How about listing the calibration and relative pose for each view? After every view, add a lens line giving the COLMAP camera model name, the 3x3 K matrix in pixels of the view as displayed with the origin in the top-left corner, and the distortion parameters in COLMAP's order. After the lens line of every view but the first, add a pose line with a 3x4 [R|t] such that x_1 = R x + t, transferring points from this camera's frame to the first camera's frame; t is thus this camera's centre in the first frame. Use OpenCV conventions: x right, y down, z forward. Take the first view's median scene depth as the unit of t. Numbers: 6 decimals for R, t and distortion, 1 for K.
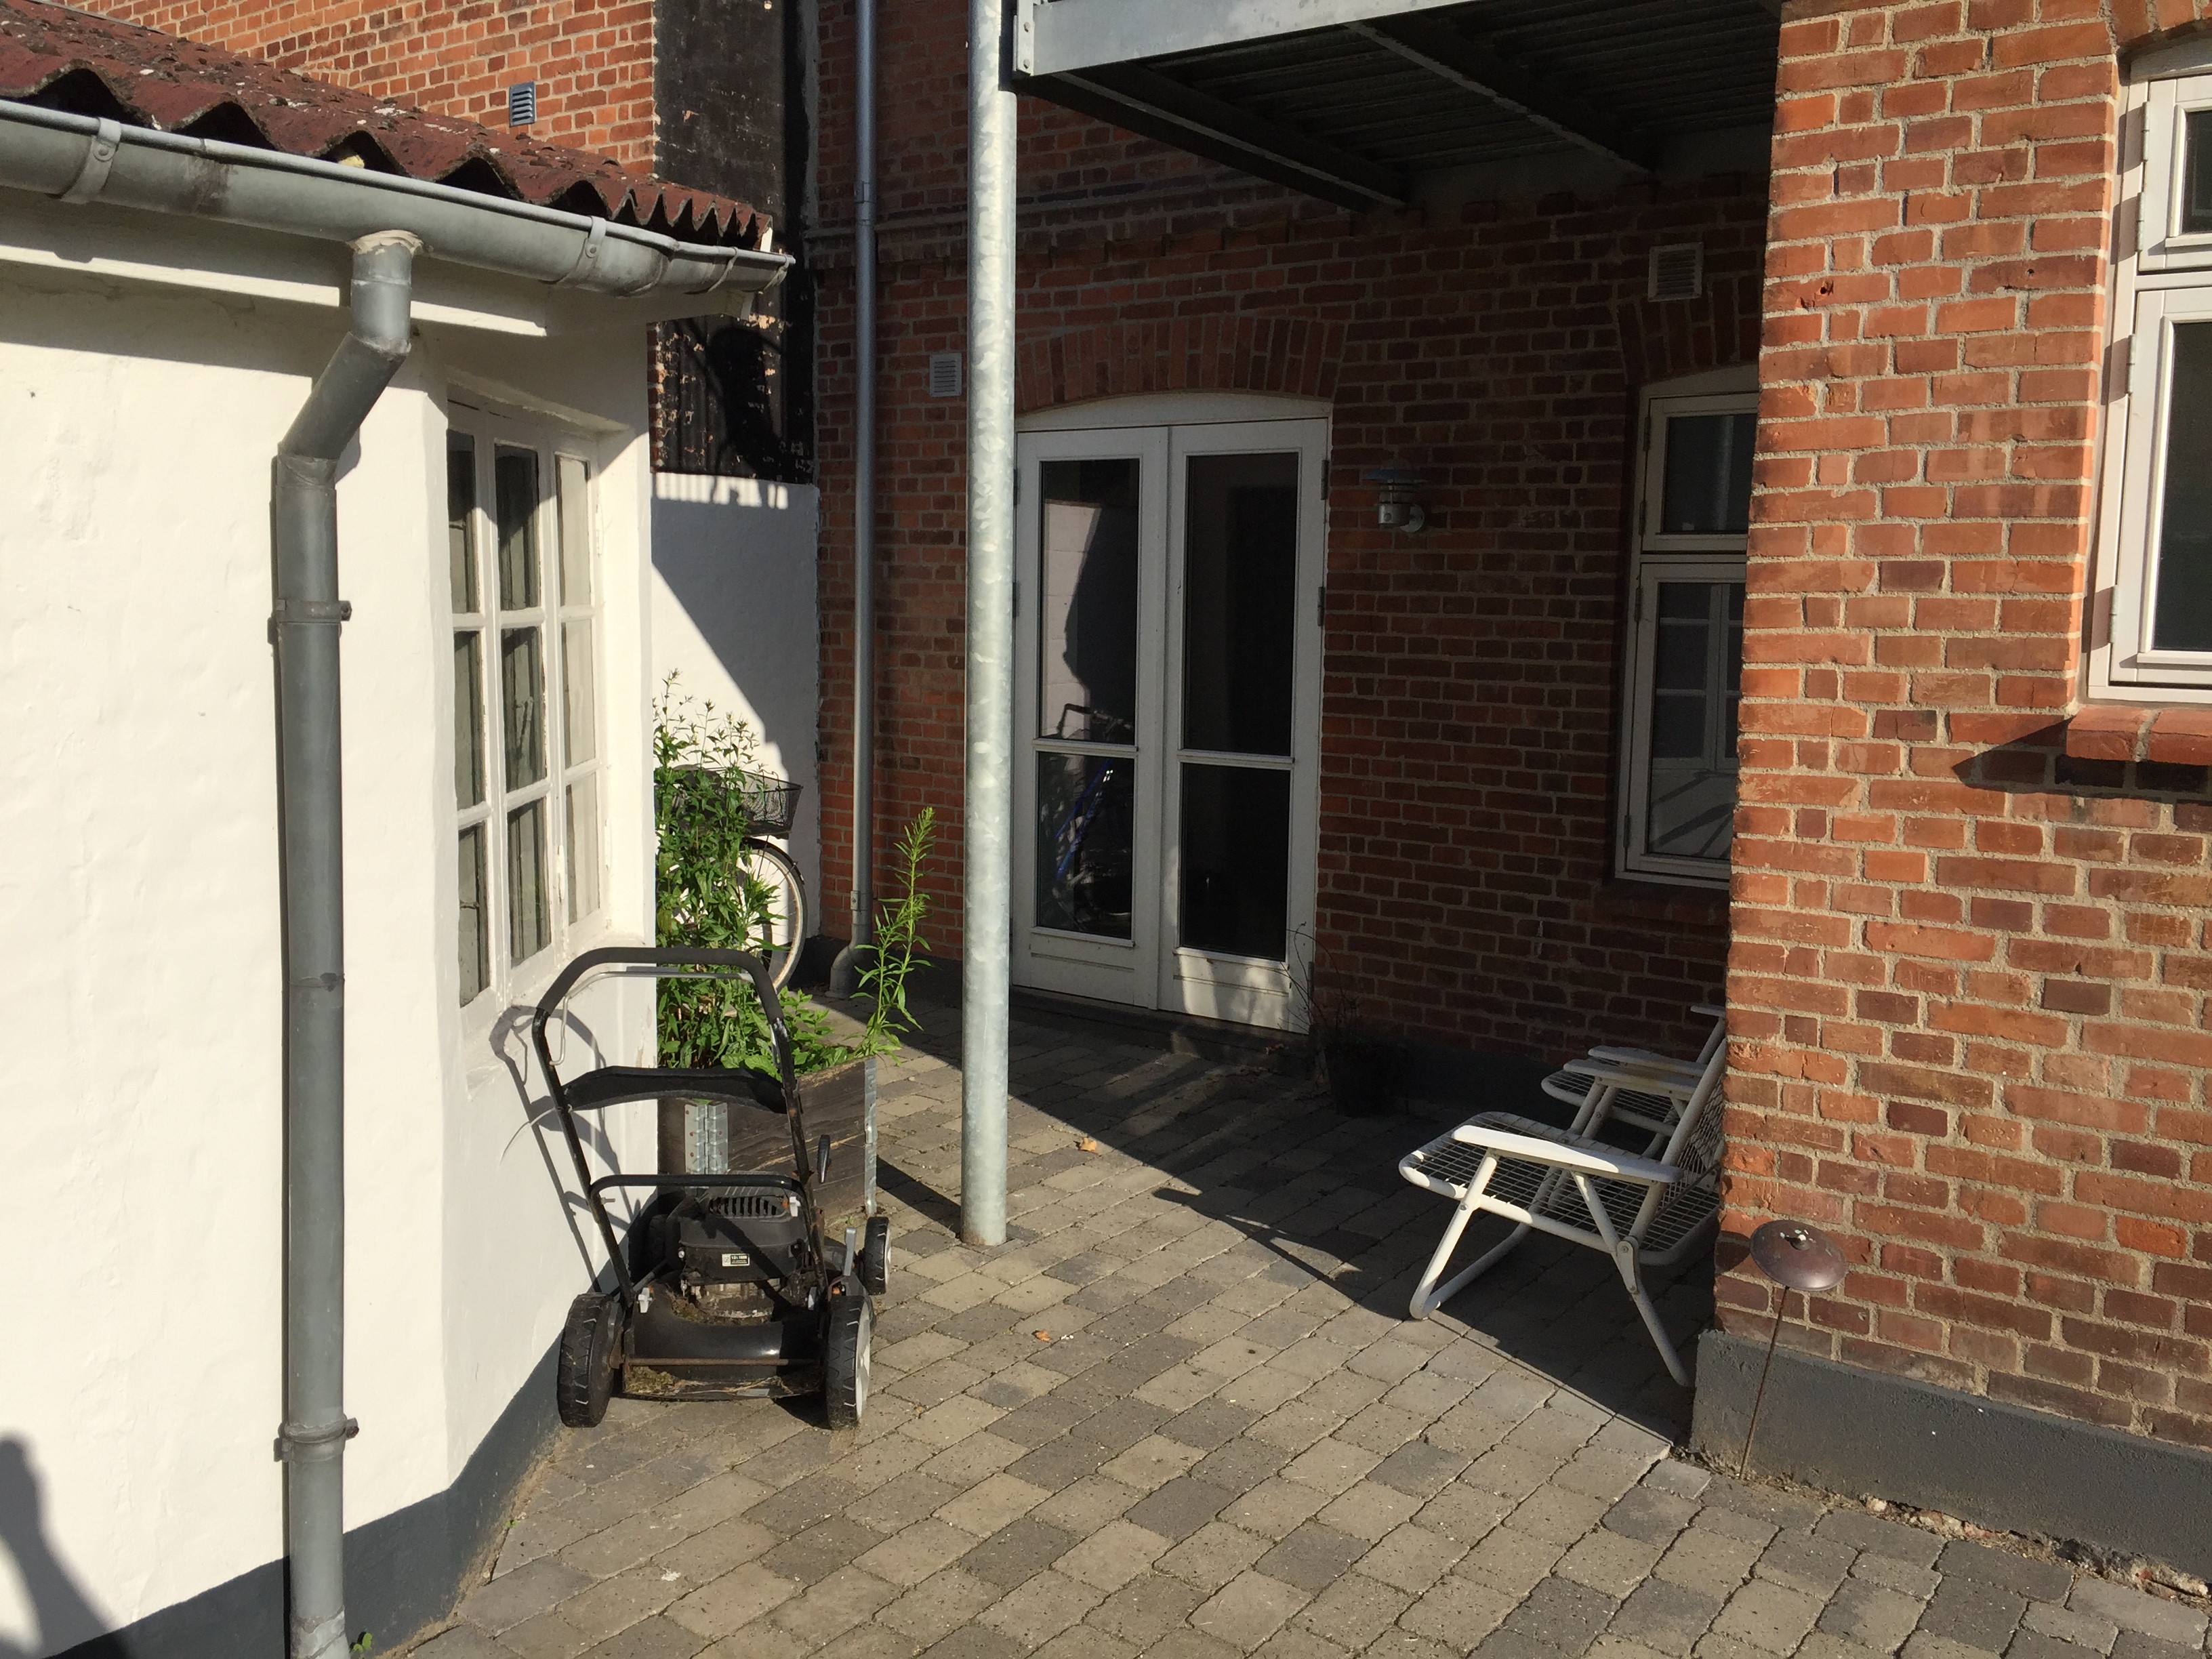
lens RADIAL K [[1868.6, 0, 1108.6], [0, 1868.6, 791.4], [0, 0, 1]] dist [0.014482, -0.007234]
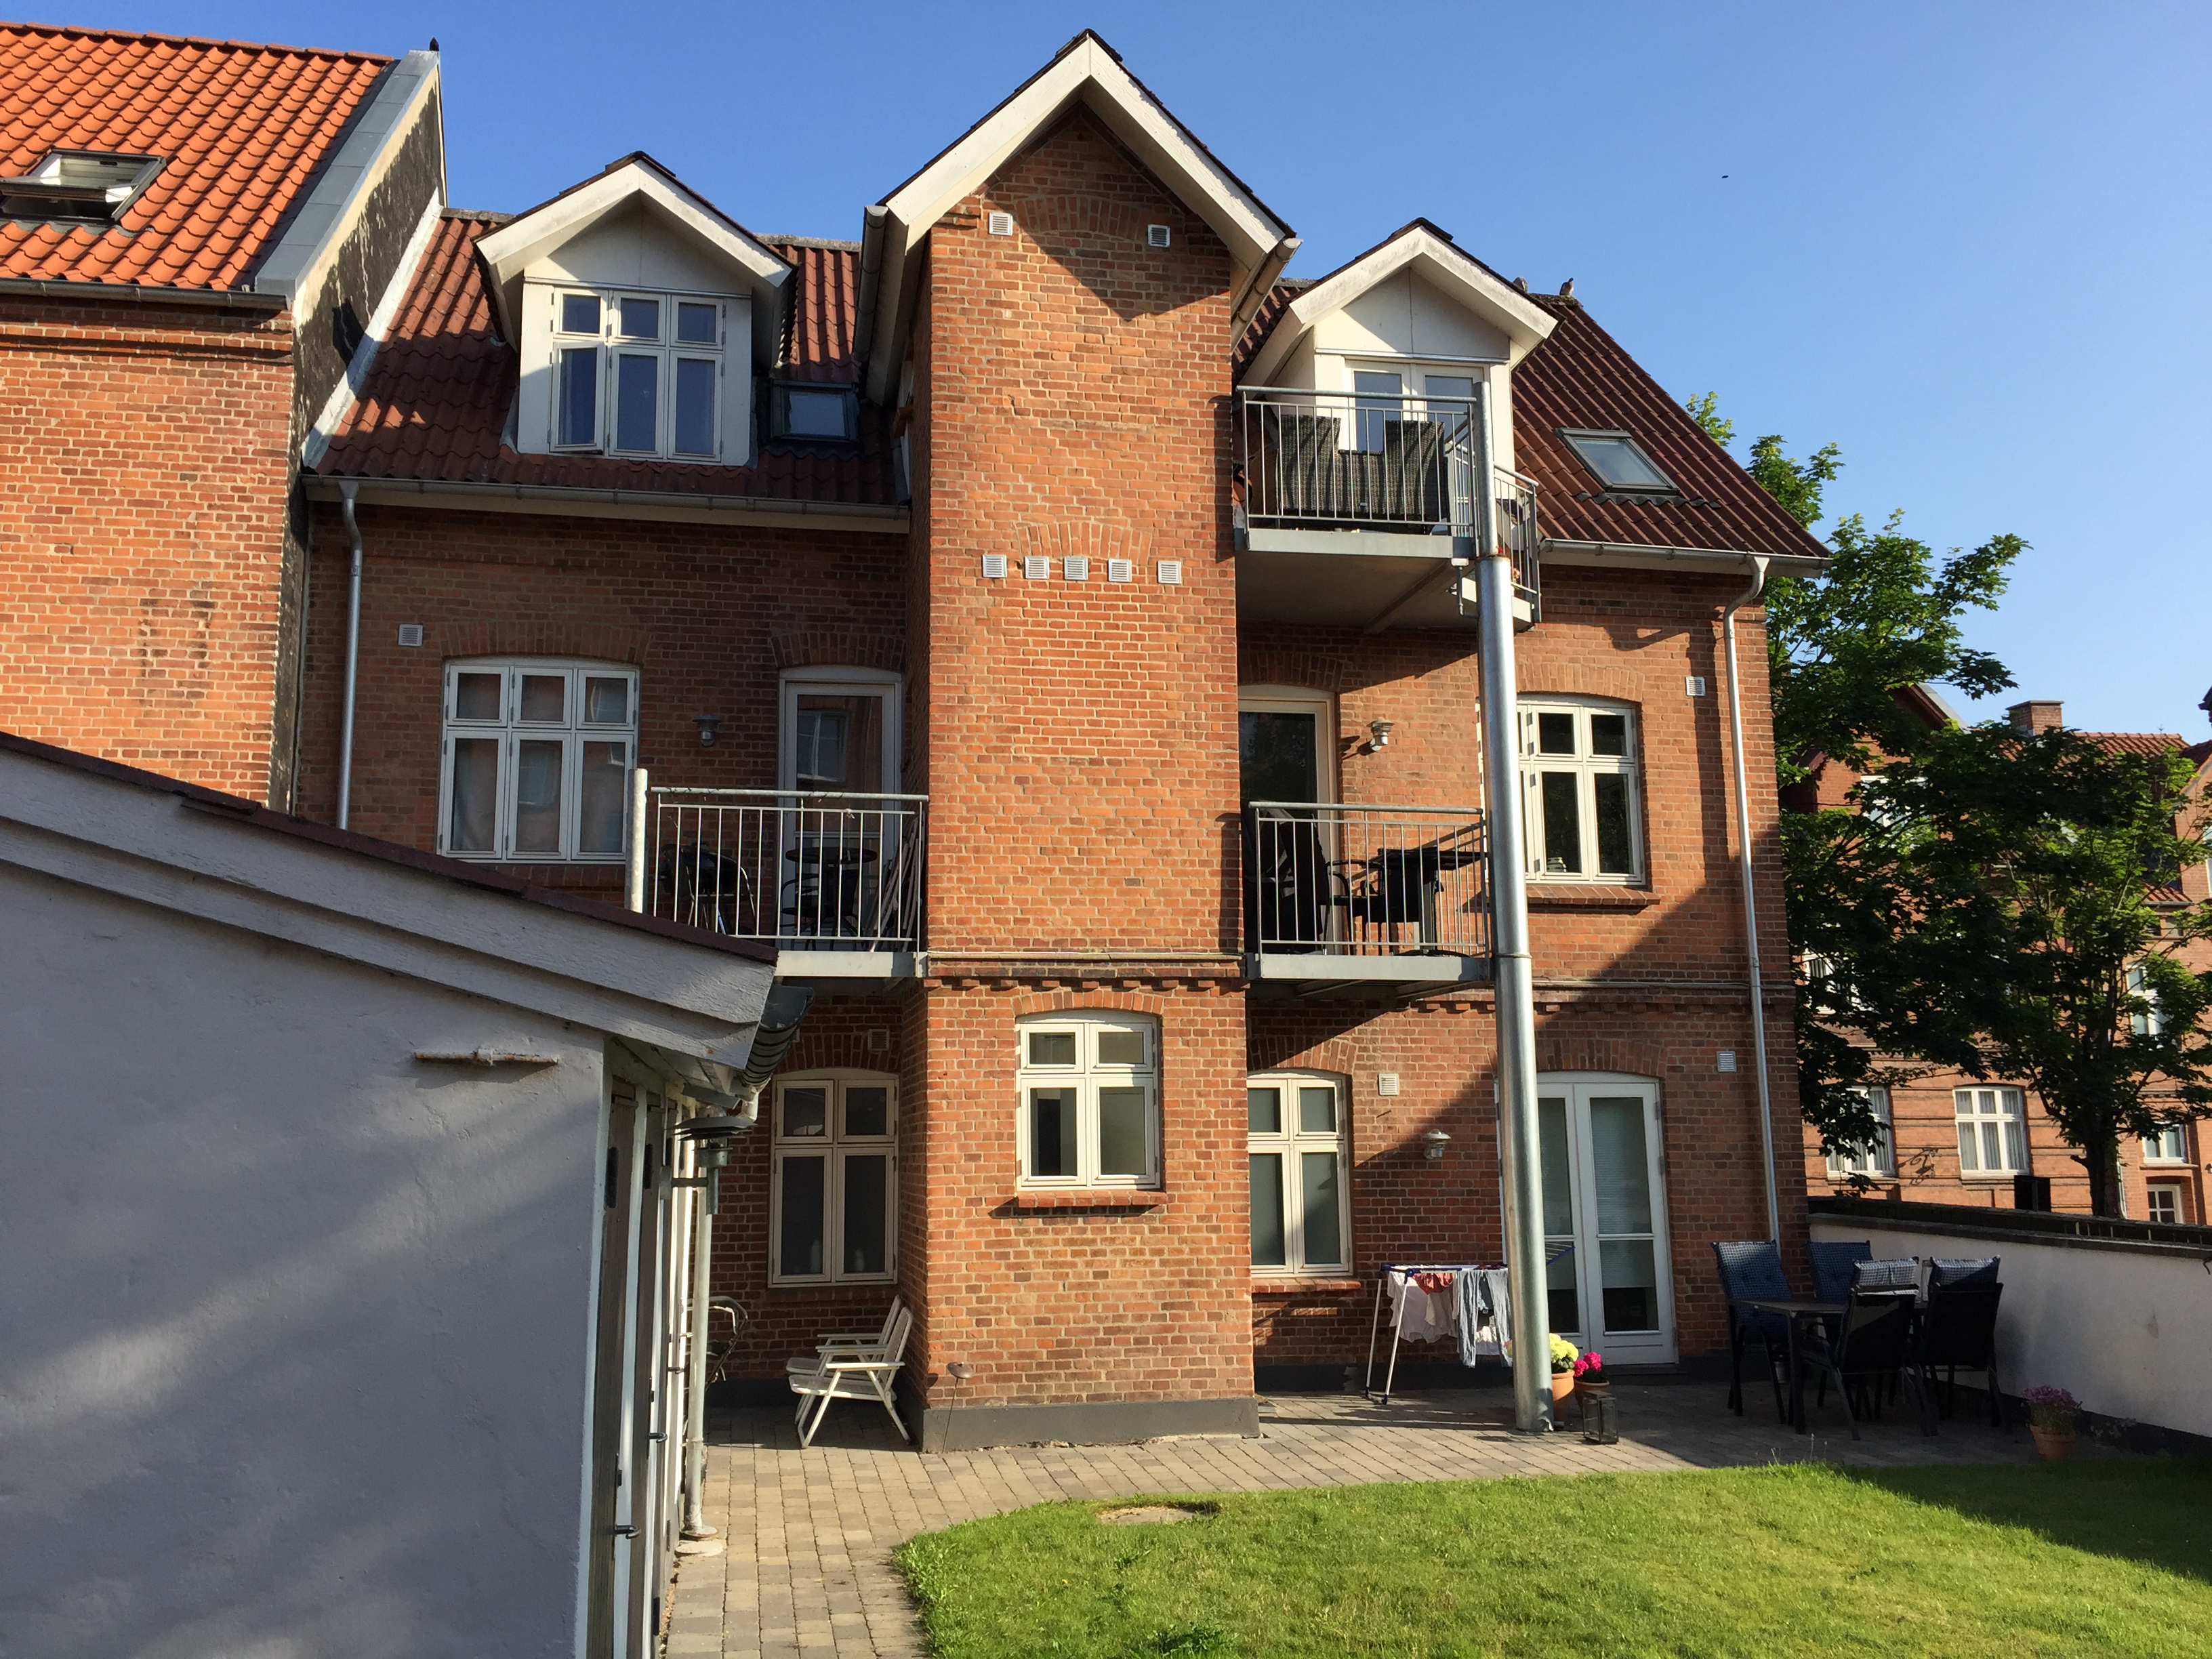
lens RADIAL K [[1868.6, 0, 1104.7], [0, 1868.6, 825.0], [0, 0, 1]] dist [0.014482, -0.007234]
pose [[0.690144, 0.086179, 0.718522, -1.914504], [0.105214, 0.970385, -0.217446, 0.063803], [-0.715982, 0.225668, 0.660639, -1.573115]]
